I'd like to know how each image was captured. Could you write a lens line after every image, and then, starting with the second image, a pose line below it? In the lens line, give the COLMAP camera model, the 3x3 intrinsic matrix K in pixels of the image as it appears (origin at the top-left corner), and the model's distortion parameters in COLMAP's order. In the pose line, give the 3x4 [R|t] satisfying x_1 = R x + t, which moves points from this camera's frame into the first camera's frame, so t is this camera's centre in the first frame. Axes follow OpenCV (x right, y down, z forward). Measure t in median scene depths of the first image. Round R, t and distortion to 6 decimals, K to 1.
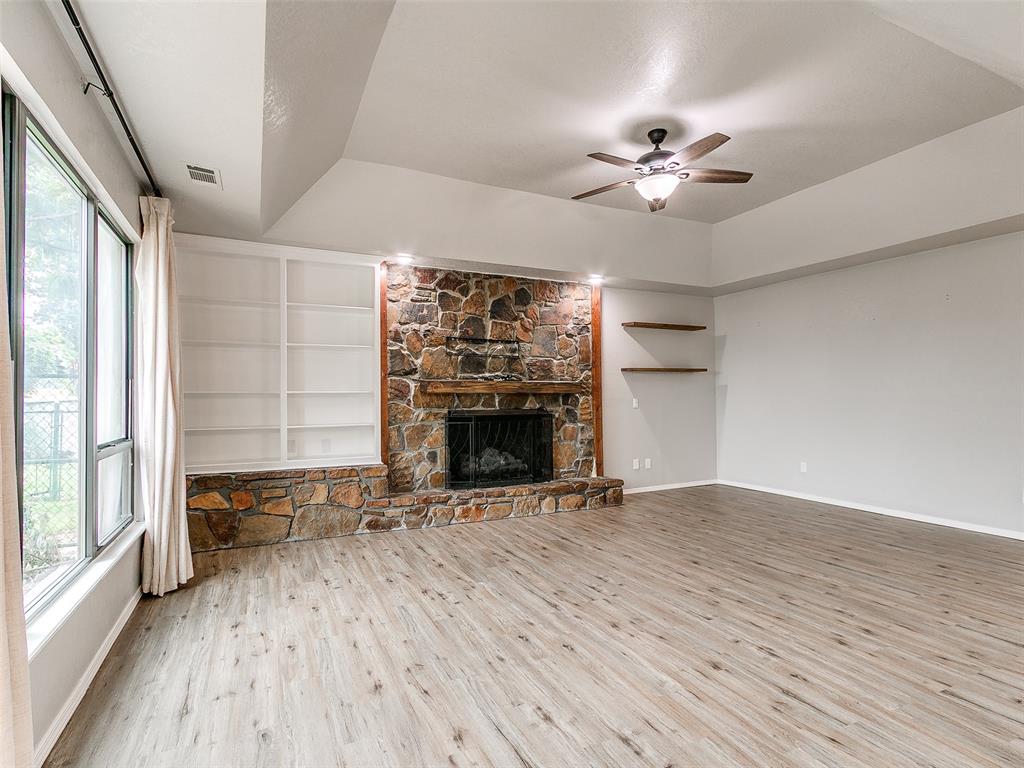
lens RADIAL K [[535.3, 0, 490.0], [0, 535.3, 391.4], [0, 0, 1]] dist [0.003337, -0.002574]
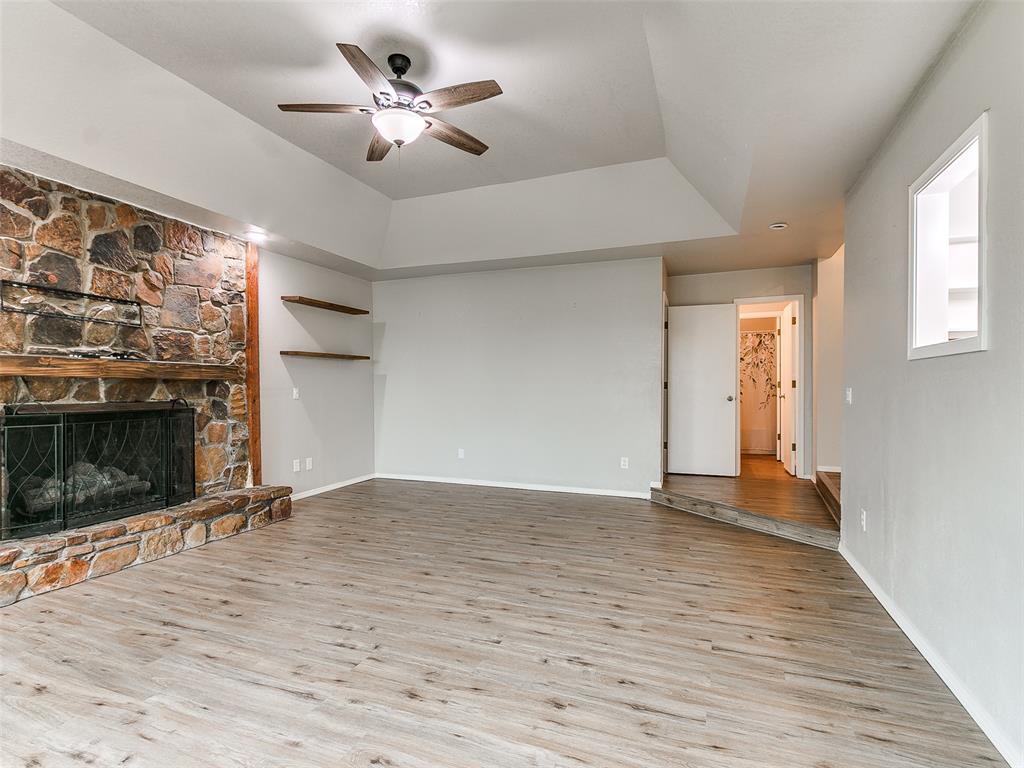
lens RADIAL K [[535.3, 0, 512.0], [0, 535.3, 392.2], [0, 0, 1]] dist [0.003337, -0.002574]
pose [[0.715670, -0.000869, 0.698438, -0.092641], [-0.011833, 0.999841, 0.013369, 0.006024], [-0.698338, -0.017833, 0.715546, 0.198231]]
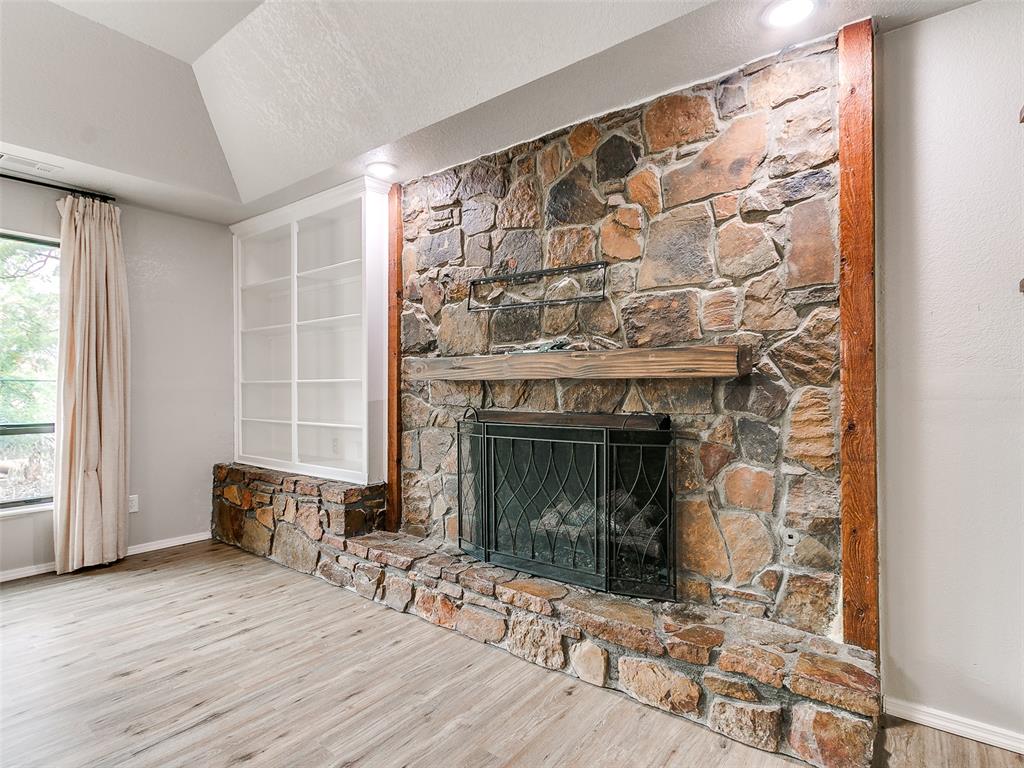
lens RADIAL K [[535.3, 0, 511.8], [0, 535.3, 382.6], [0, 0, 1]] dist [0.003337, -0.002574]
pose [[0.452788, 0.003500, -0.891611, 0.454515], [0.018436, 0.999742, 0.013286, -0.001133], [0.891427, -0.022453, 0.452607, 0.800663]]
